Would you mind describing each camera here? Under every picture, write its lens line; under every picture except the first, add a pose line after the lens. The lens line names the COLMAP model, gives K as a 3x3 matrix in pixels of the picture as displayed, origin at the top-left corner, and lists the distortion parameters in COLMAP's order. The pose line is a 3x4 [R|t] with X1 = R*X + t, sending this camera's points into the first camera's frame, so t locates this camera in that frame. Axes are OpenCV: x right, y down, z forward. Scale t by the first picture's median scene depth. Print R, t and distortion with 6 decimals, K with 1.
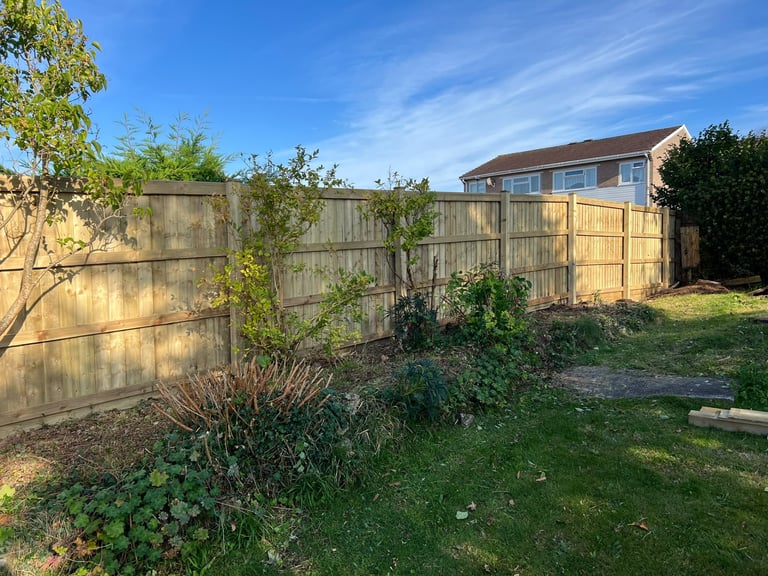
lens RADIAL K [[586.2, 0, 382.6], [0, 586.2, 284.6], [0, 0, 1]] dist [0.038147, -0.037876]
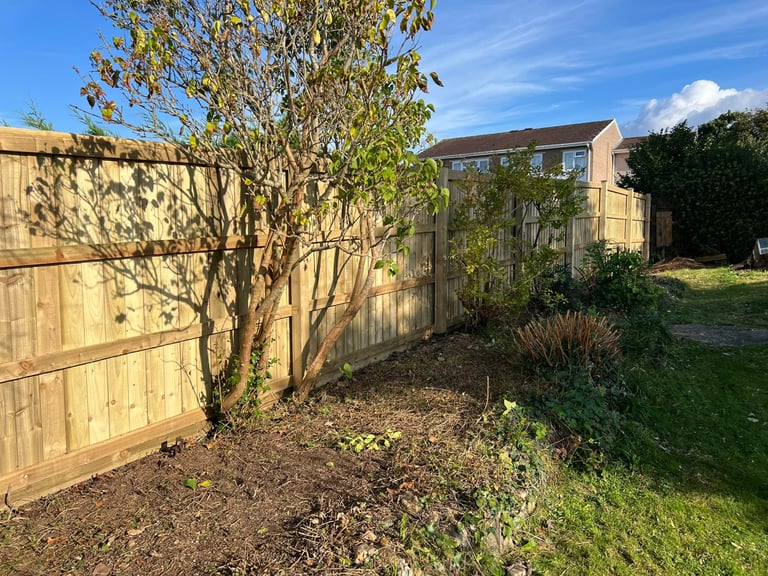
lens RADIAL K [[586.2, 0, 386.7], [0, 586.2, 291.3], [0, 0, 1]] dist [0.038147, -0.037876]
pose [[0.984002, -0.005356, 0.178074, -0.223247], [-0.002879, 0.998939, 0.045955, 0.006676], [-0.178131, -0.045733, 0.982943, -0.050959]]
